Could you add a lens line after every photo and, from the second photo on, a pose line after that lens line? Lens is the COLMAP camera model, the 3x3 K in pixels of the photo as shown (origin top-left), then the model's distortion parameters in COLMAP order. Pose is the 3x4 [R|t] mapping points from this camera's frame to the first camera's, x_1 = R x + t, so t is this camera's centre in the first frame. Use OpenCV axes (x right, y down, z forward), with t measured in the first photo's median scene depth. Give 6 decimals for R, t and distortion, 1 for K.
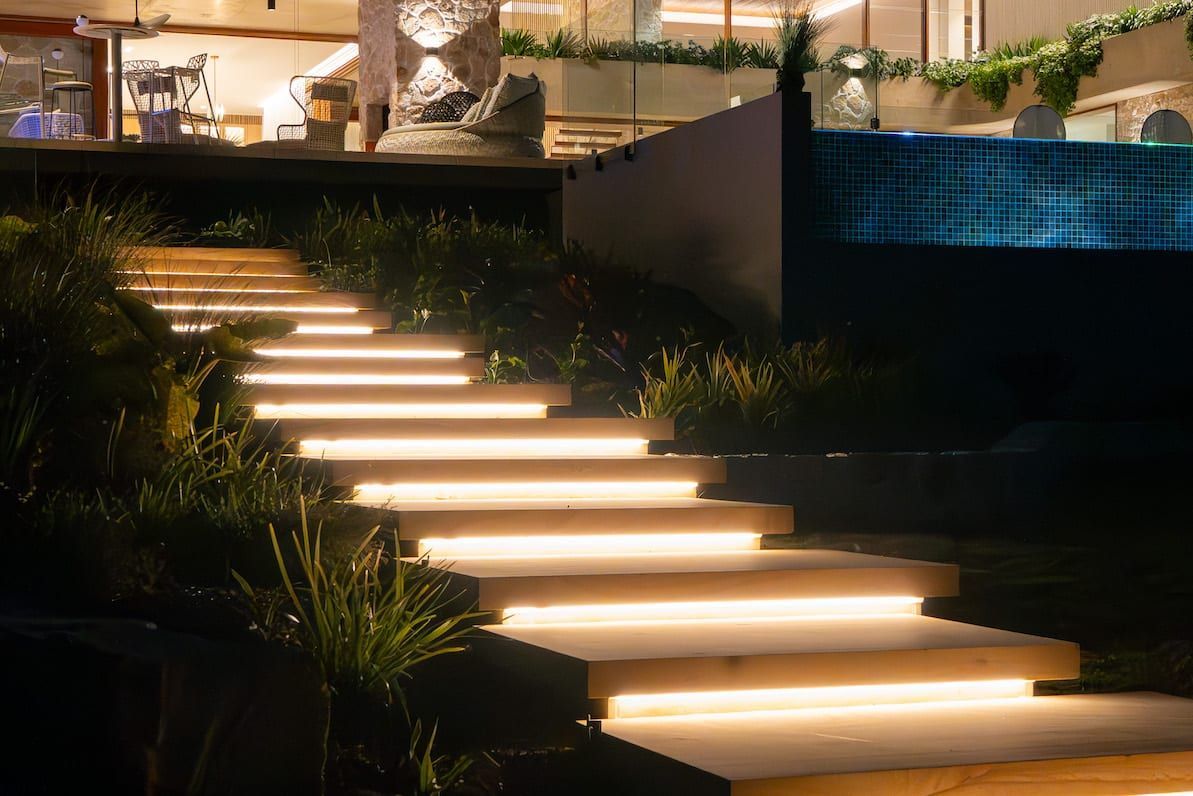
lens RADIAL K [[2510.8, 0, 599.8], [0, 2510.8, 399.2], [0, 0, 1]] dist [0.044252, 0.000000]
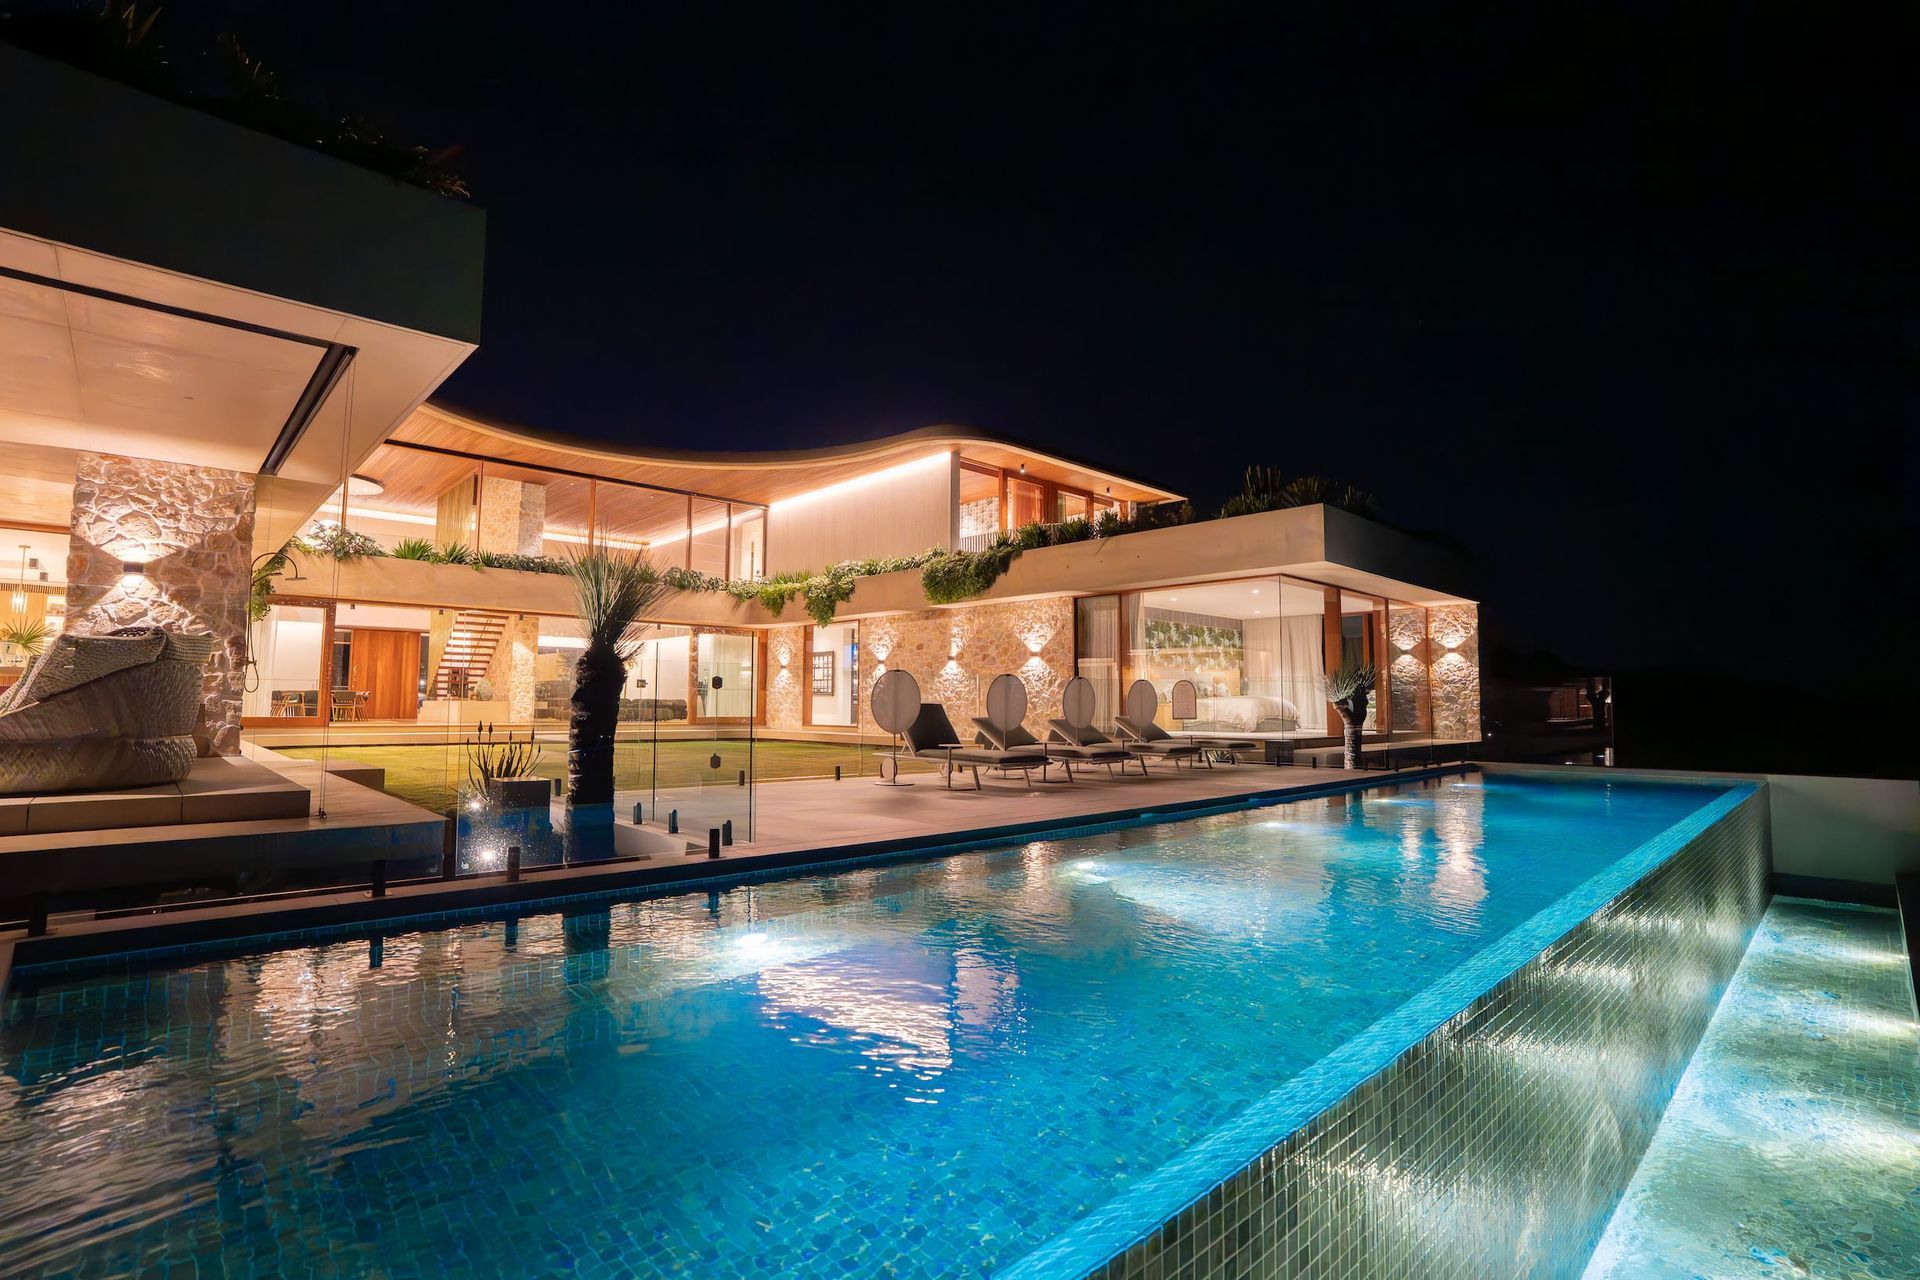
lens RADIAL K [[921.0, 0, 967.7], [0, 921.0, 636.7], [0, 0, 1]] dist [-0.020673, 0.000178]
pose [[0.914392, 0.037506, 0.403088, 0.040195], [-0.015441, 0.998206, -0.057852, -0.074429], [-0.404534, 0.046675, 0.913331, 0.455979]]
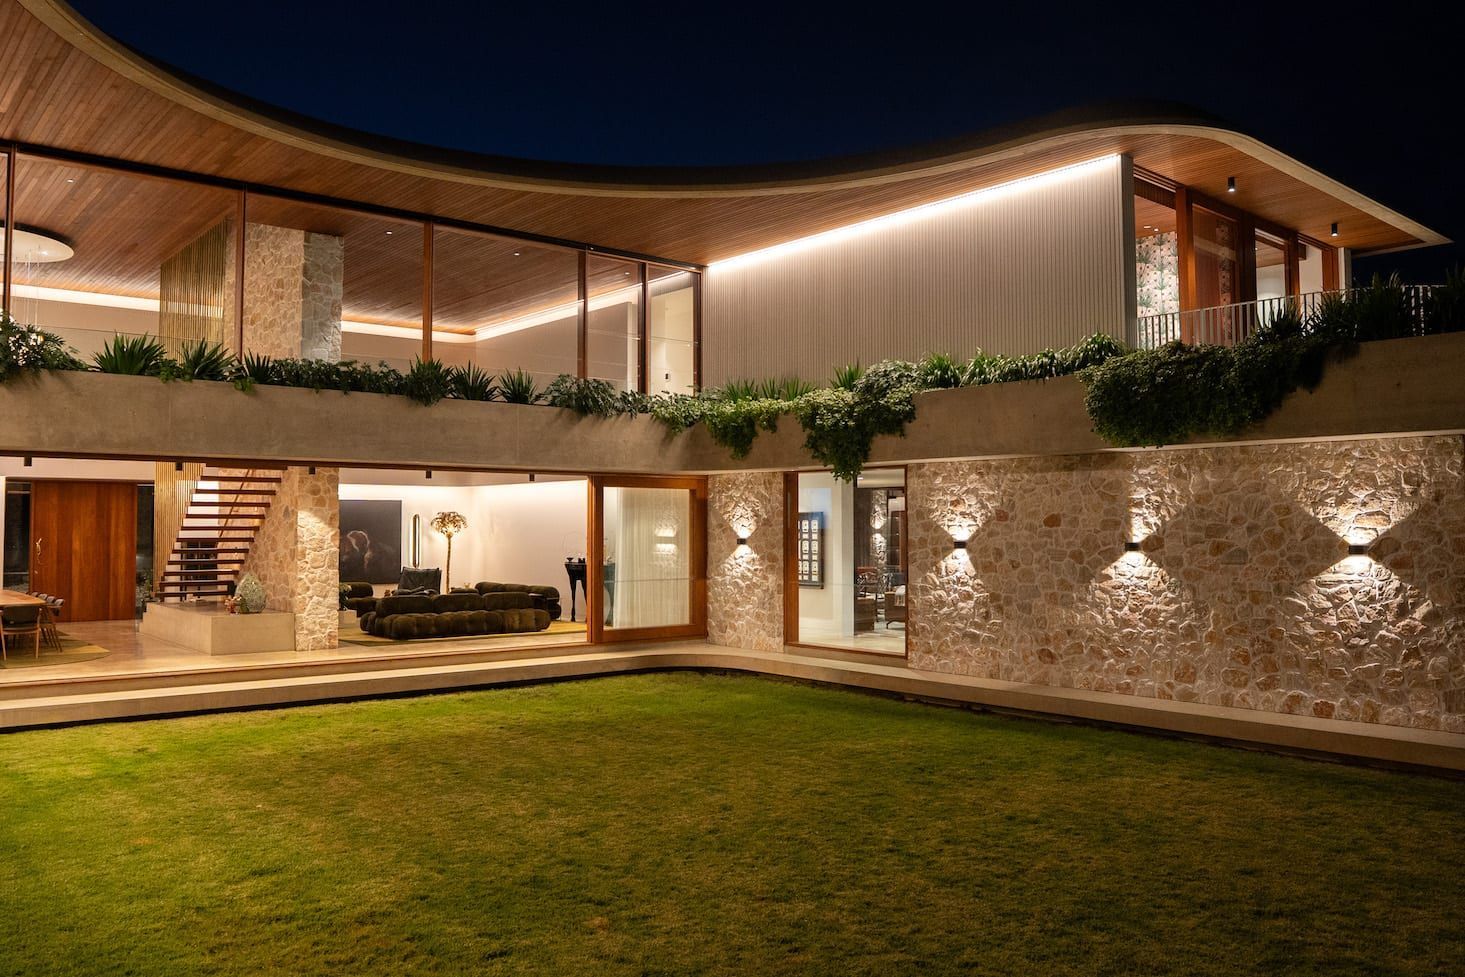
lens RADIAL K [[1152.5, 0, 725.3], [0, 1152.5, 494.0], [0, 0, 1]] dist [-0.064348, 0.014593]
pose [[0.932182, 0.008477, 0.361891, 0.007224], [-0.005835, 0.999948, -0.008390, -0.102343], [-0.361943, 0.005710, 0.932183, 0.647939]]
